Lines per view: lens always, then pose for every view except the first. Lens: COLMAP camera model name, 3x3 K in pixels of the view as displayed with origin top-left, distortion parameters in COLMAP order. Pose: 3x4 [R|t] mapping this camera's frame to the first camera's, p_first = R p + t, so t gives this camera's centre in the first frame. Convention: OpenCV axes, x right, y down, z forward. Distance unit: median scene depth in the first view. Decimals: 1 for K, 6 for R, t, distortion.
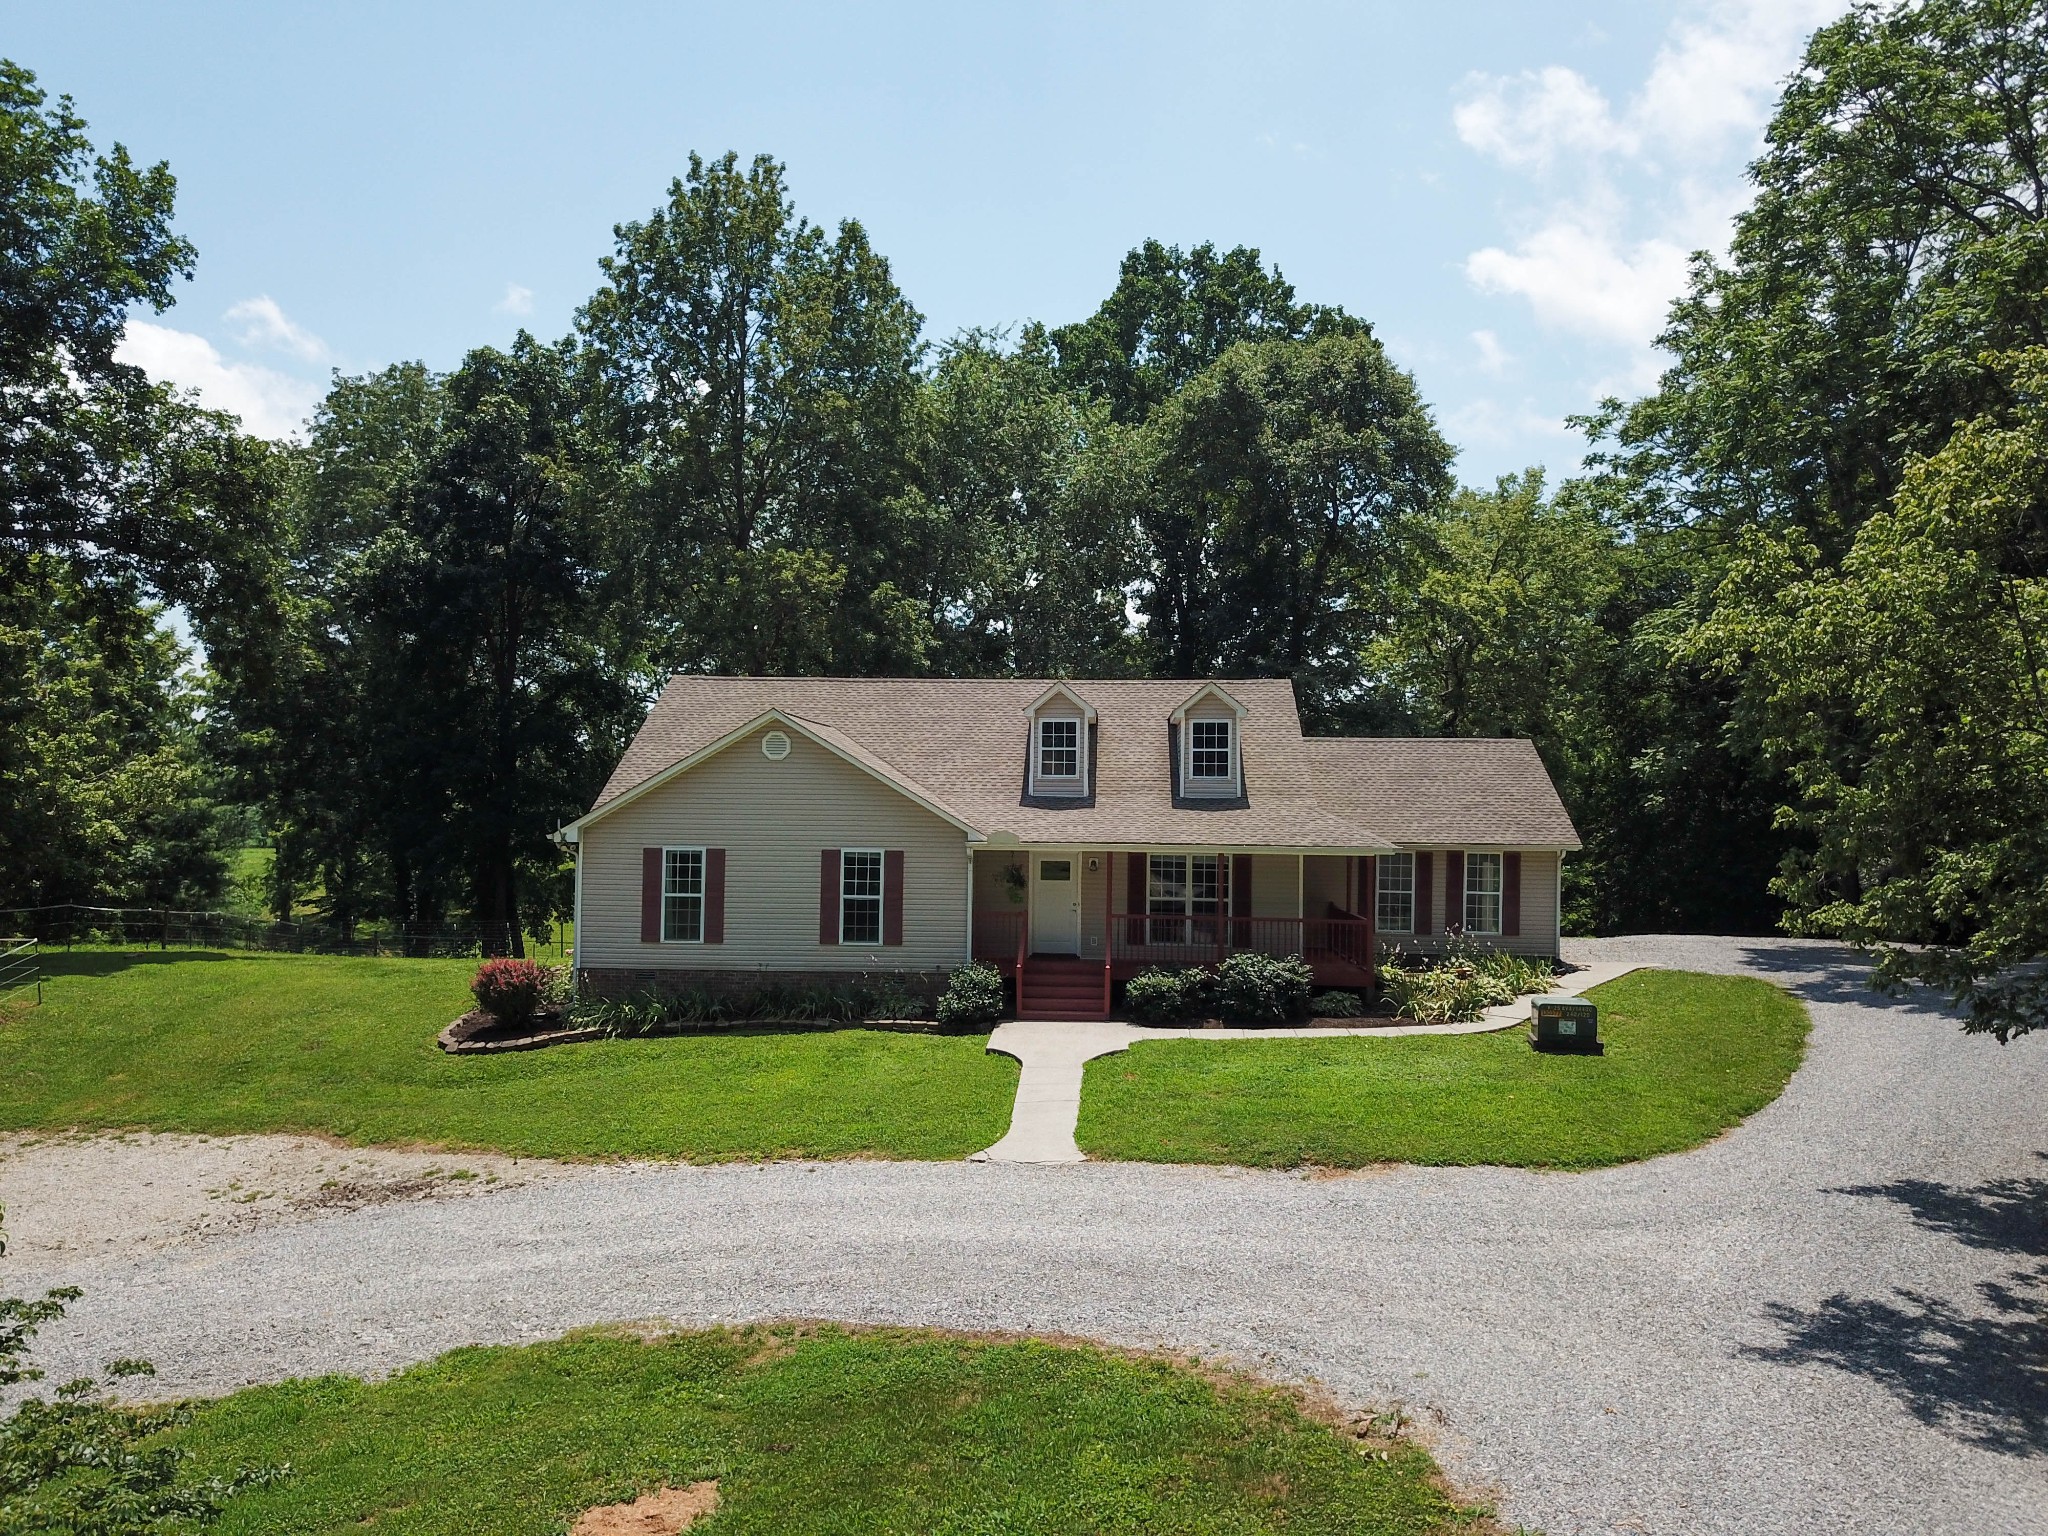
lens RADIAL K [[1601.2, 0, 998.8], [0, 1601.2, 732.9], [0, 0, 1]] dist [0.063867, -0.060332]
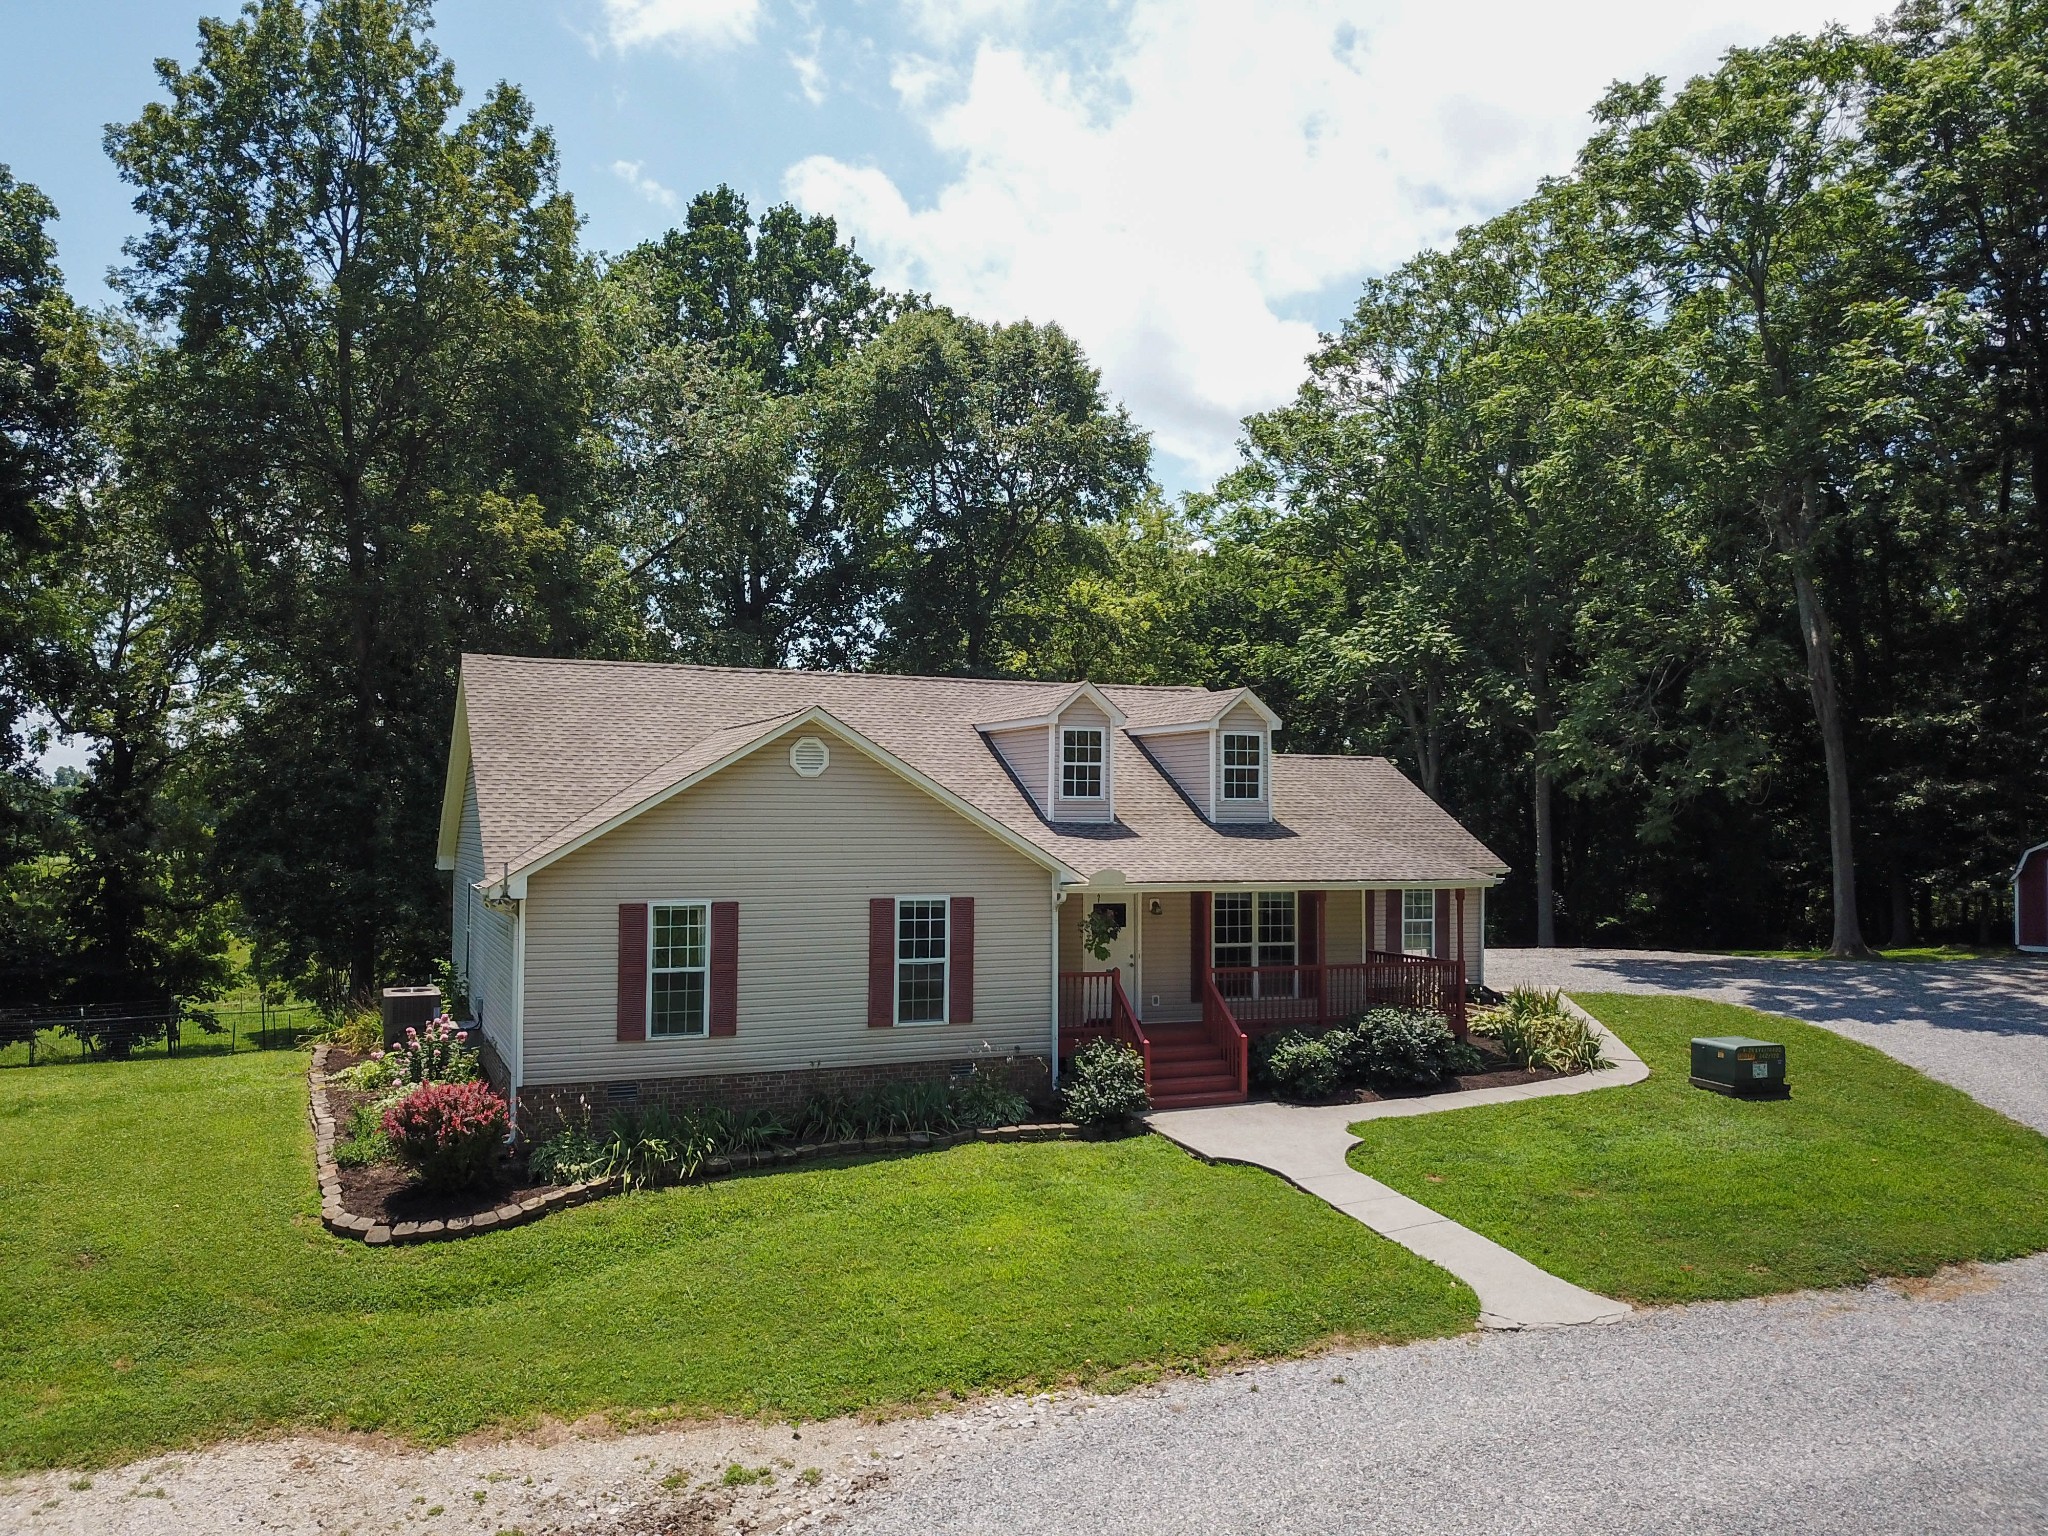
lens RADIAL K [[1601.2, 0, 1015.6], [0, 1601.2, 749.8], [0, 0, 1]] dist [0.063867, -0.060332]
pose [[0.886216, 0.013600, 0.463072, -0.392671], [-0.014892, 0.999889, -0.000866, 0.004028], [-0.463032, -0.006129, 0.886320, 0.316932]]
